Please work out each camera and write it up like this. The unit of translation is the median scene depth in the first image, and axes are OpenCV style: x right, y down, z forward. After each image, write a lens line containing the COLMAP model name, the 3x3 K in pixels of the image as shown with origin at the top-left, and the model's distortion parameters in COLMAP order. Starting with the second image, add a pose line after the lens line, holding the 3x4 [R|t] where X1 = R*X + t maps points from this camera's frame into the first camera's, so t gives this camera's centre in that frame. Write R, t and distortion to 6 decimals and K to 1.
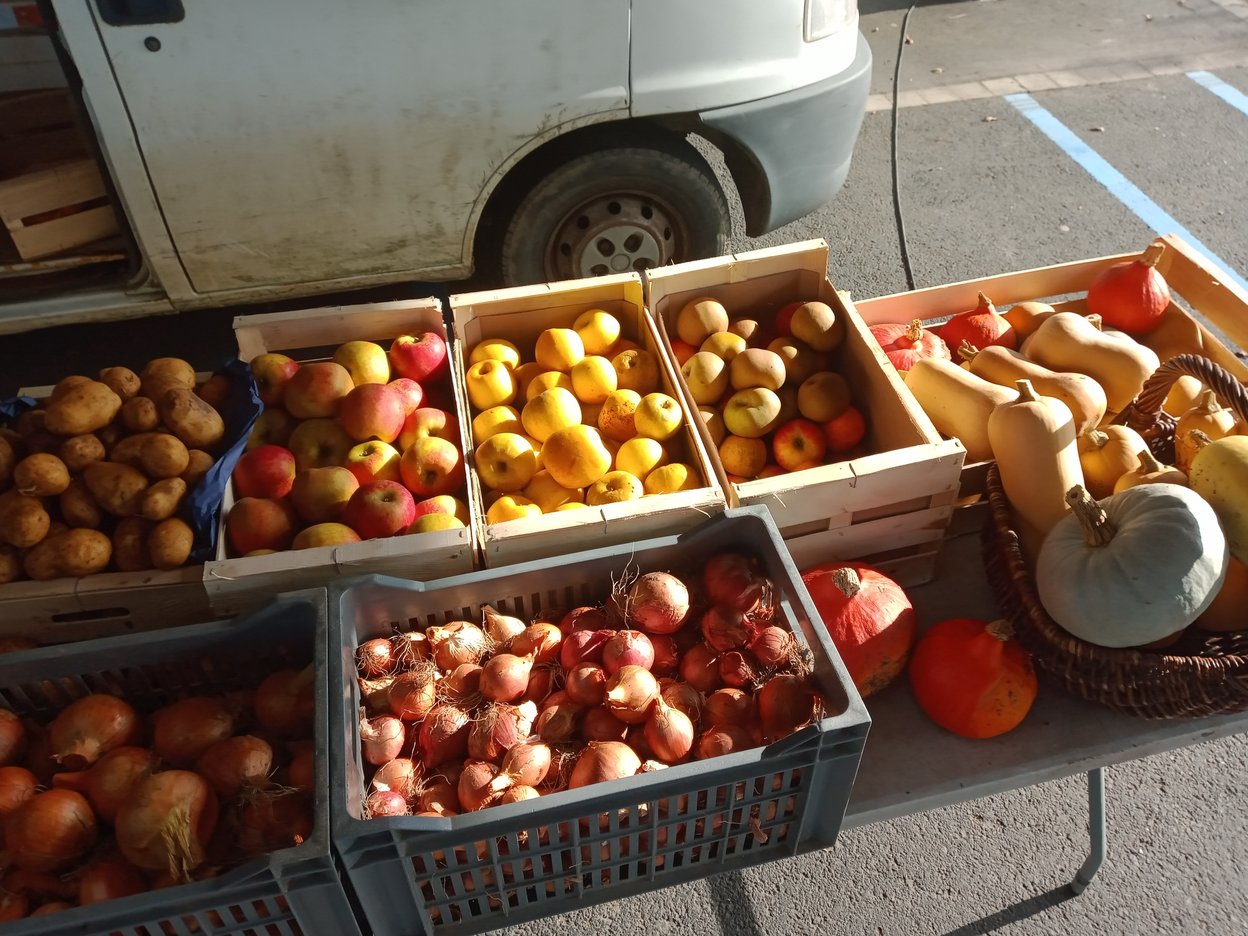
lens RADIAL K [[1000.4, 0, 652.2], [0, 1000.4, 459.6], [0, 0, 1]] dist [0.007039, -0.038922]
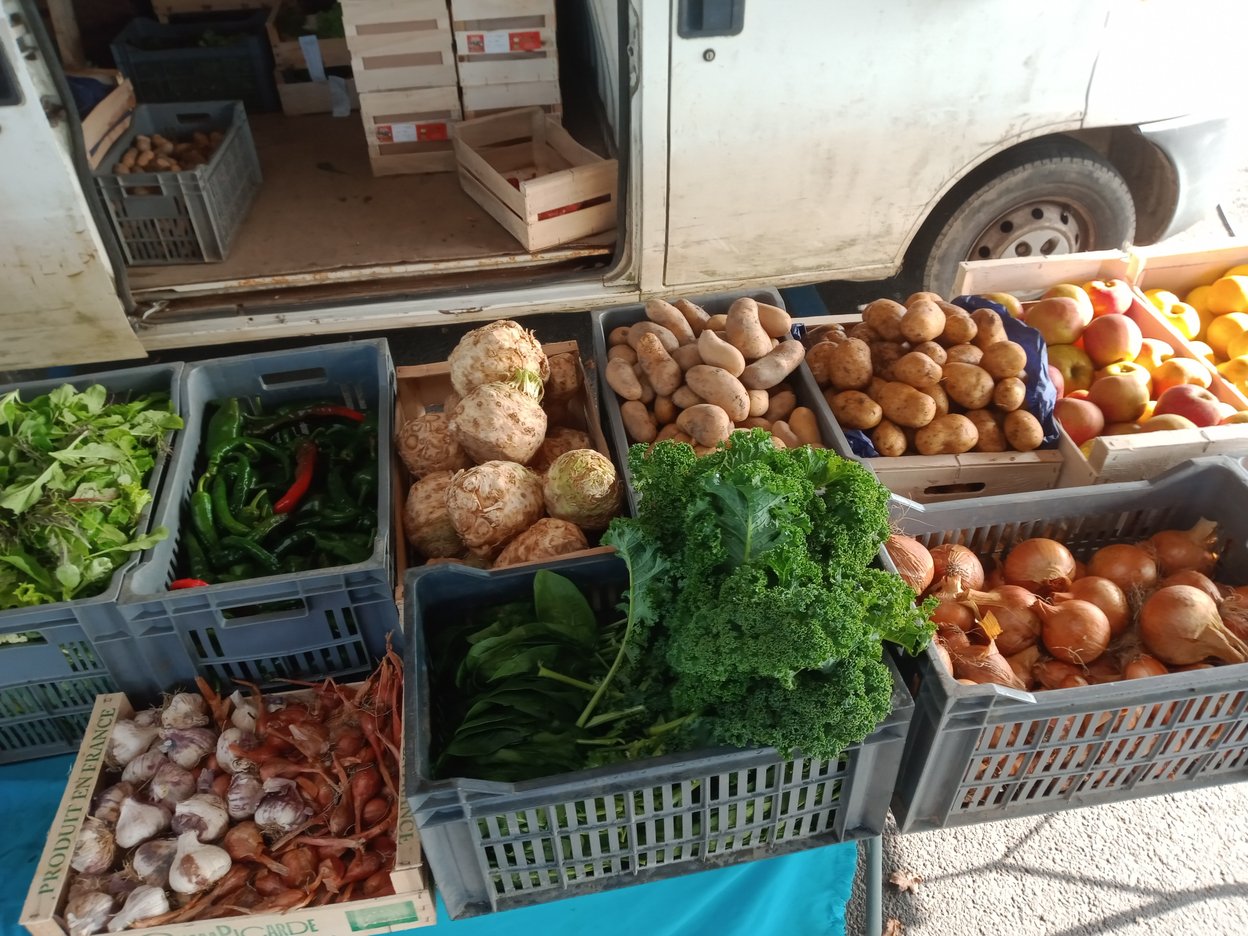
lens RADIAL K [[985.0, 0, 621.5], [0, 985.0, 473.0], [0, 0, 1]] dist [0.027168, -0.055092]
pose [[0.995735, 0.028154, -0.087863, -0.419423], [-0.032166, 0.998488, -0.044579, 0.099703], [0.086475, 0.047215, 0.995135, -0.100354]]
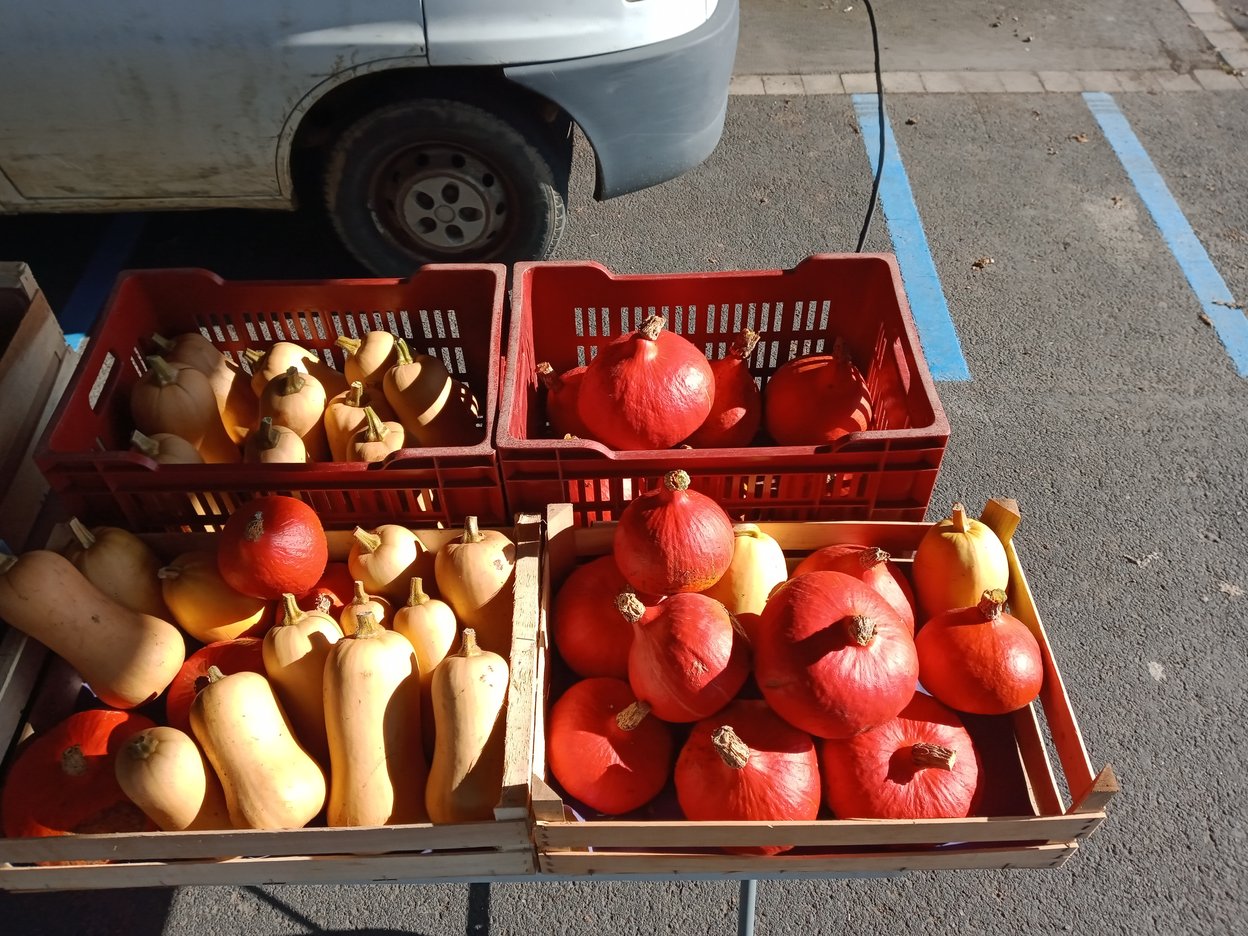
lens RADIAL K [[985.0, 0, 636.8], [0, 985.0, 446.5], [0, 0, 1]] dist [0.027168, -0.055092]
pose [[0.976972, 0.148941, -0.152780, 0.380931], [-0.139924, 0.987809, 0.068227, -0.070511], [0.161079, -0.045278, 0.985902, 0.068943]]
